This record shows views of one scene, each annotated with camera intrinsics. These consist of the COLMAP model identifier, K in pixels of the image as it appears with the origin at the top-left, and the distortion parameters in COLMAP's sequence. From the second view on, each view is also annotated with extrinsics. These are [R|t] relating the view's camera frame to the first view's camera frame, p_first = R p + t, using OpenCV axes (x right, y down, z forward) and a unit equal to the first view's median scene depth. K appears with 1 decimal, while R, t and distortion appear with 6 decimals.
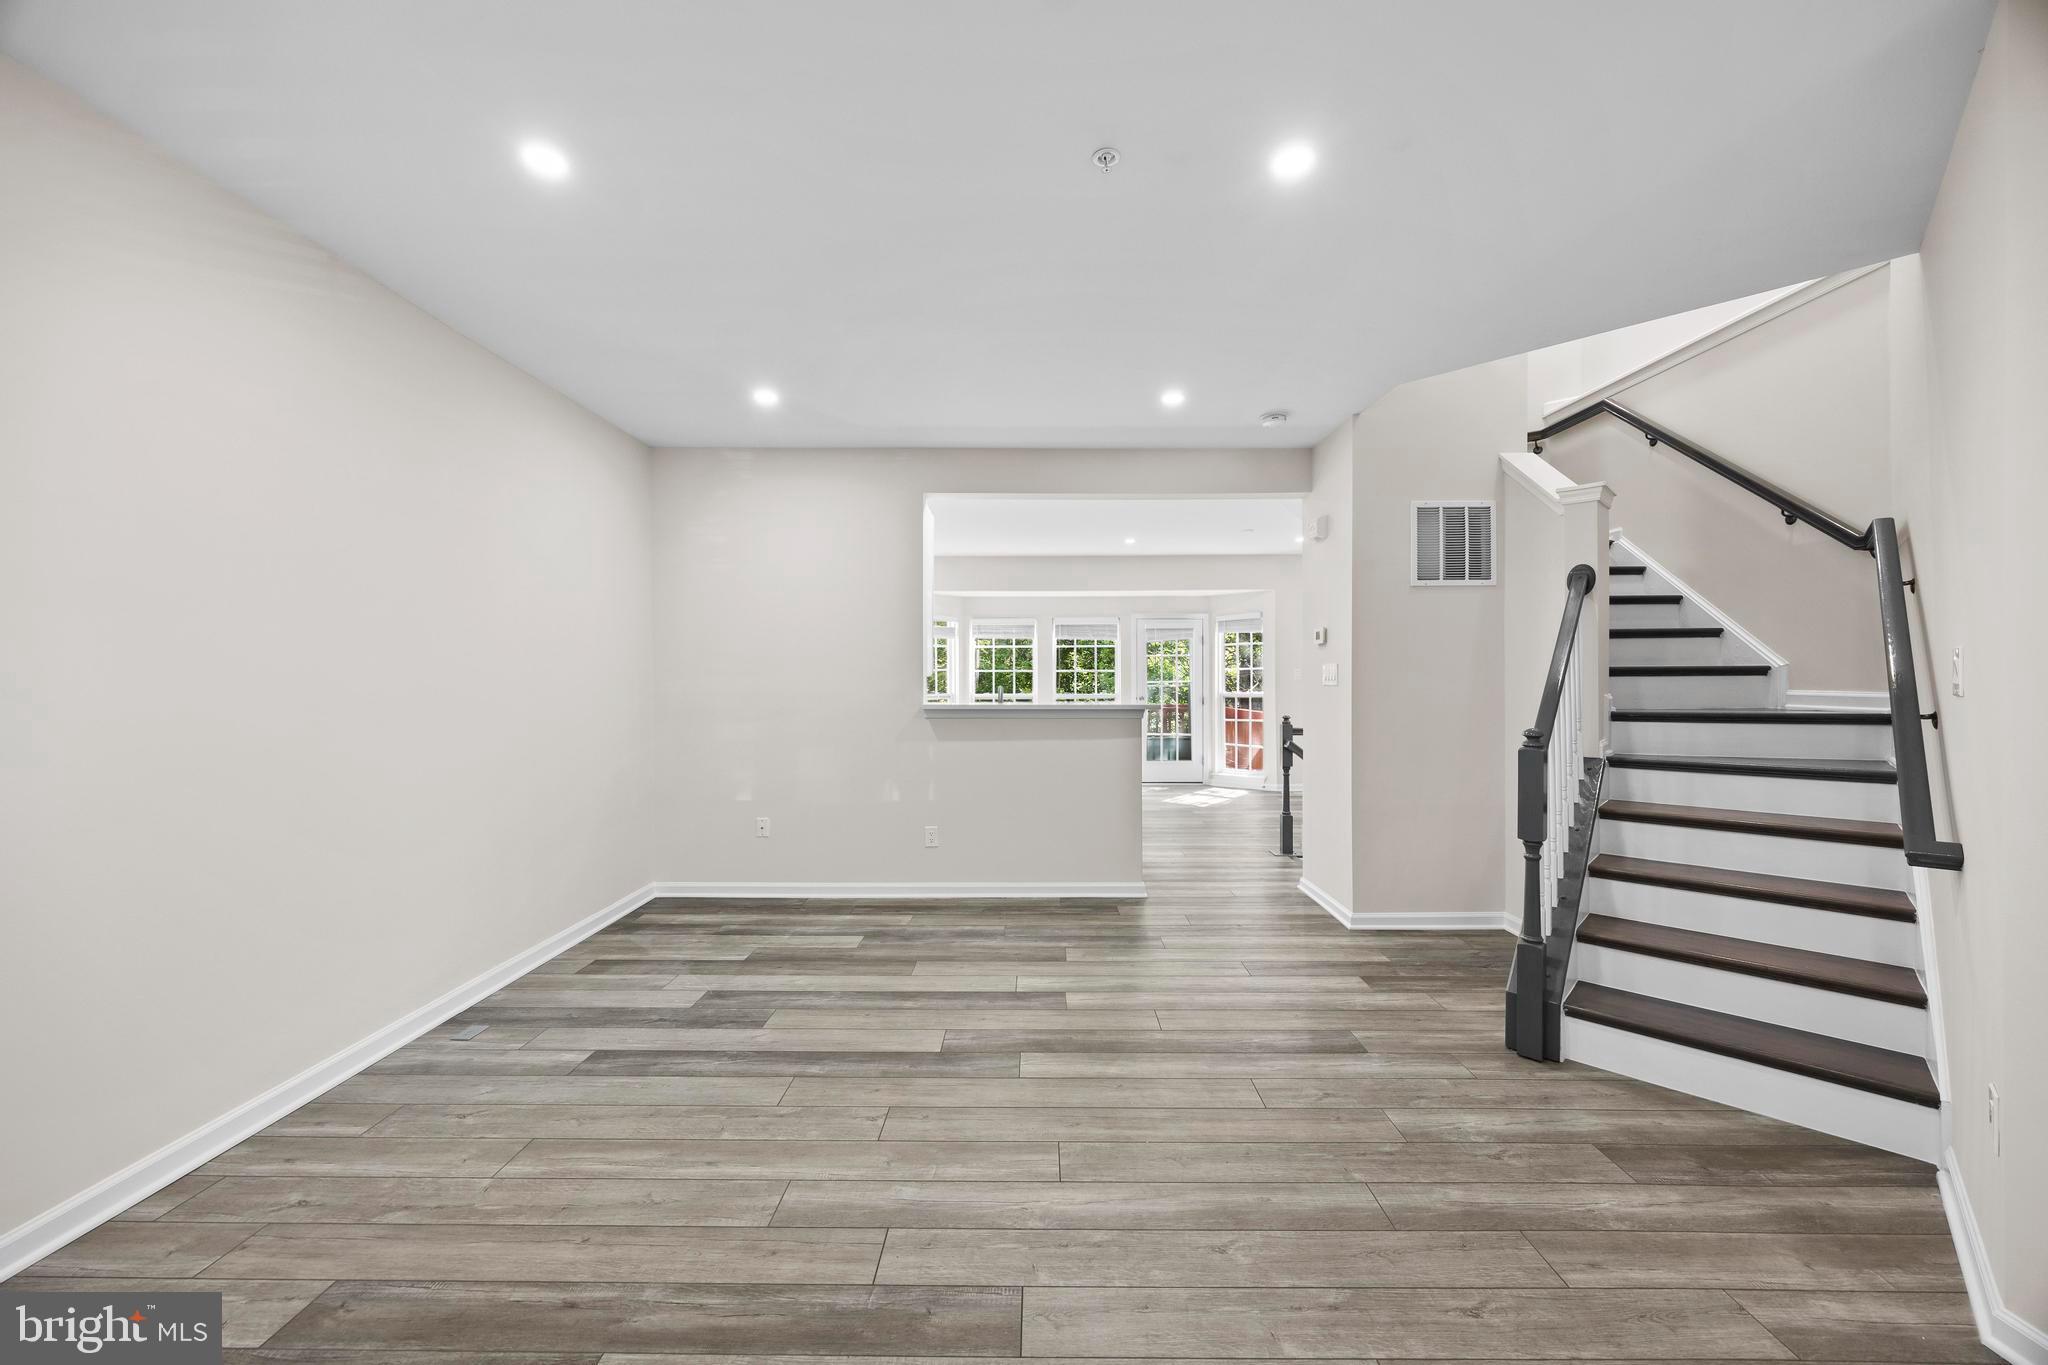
lens RADIAL K [[778.7, 0, 1032.8], [0, 778.7, 680.8], [0, 0, 1]] dist [-0.007085, 0.000610]
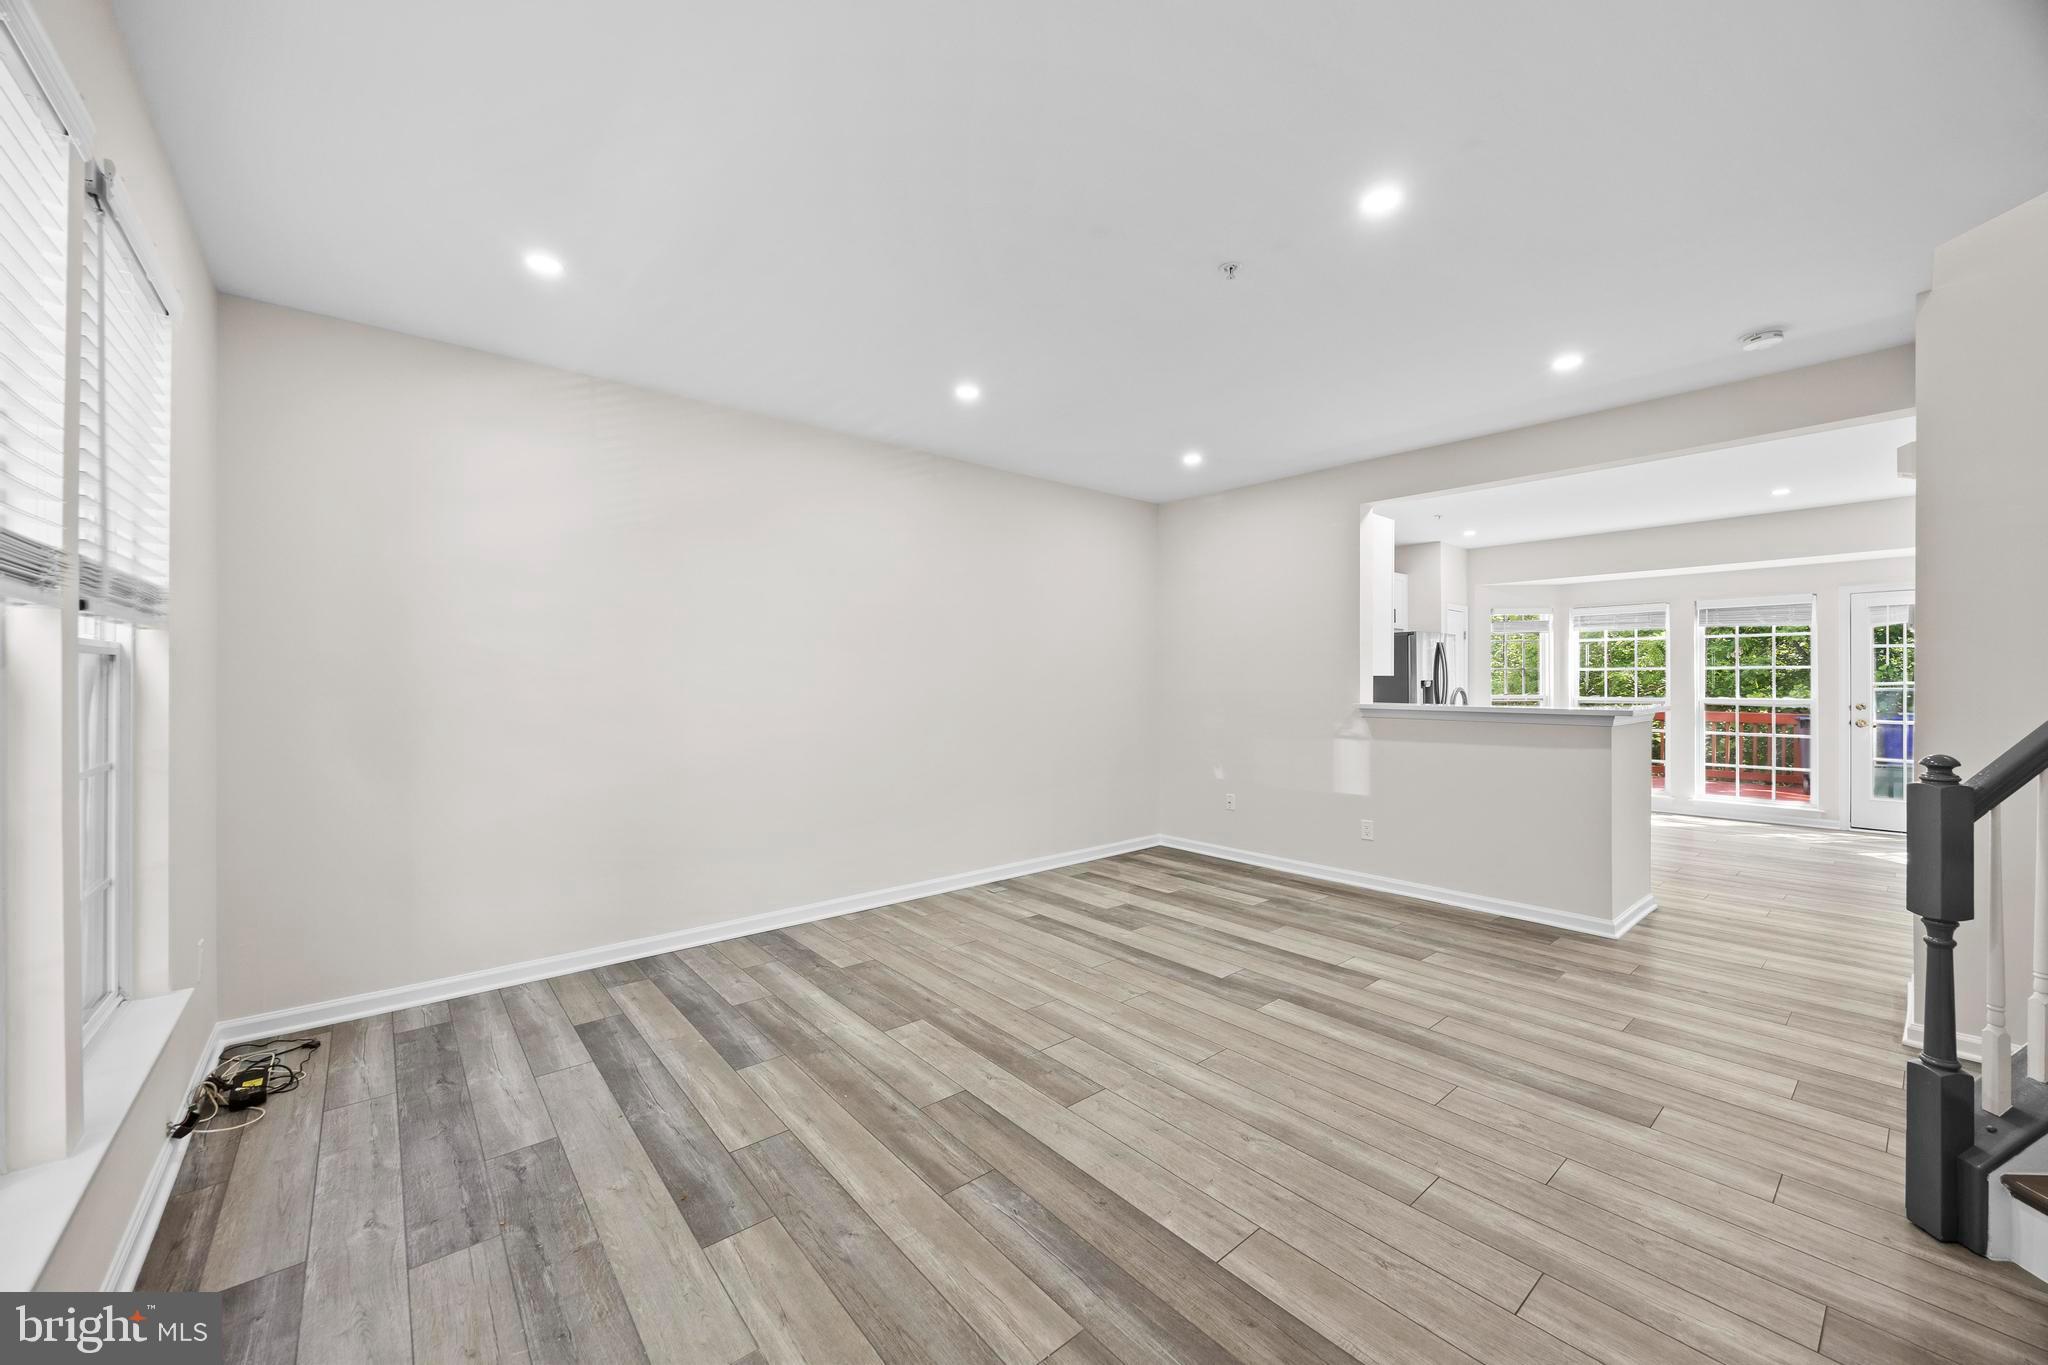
lens RADIAL K [[778.7, 0, 1022.8], [0, 778.7, 676.2], [0, 0, 1]] dist [-0.007085, 0.000610]
pose [[0.647457, -0.002203, -0.762099, 0.584275], [-0.001696, 0.999989, -0.004332, -0.002443], [0.762100, 0.004097, 0.647446, -0.052566]]
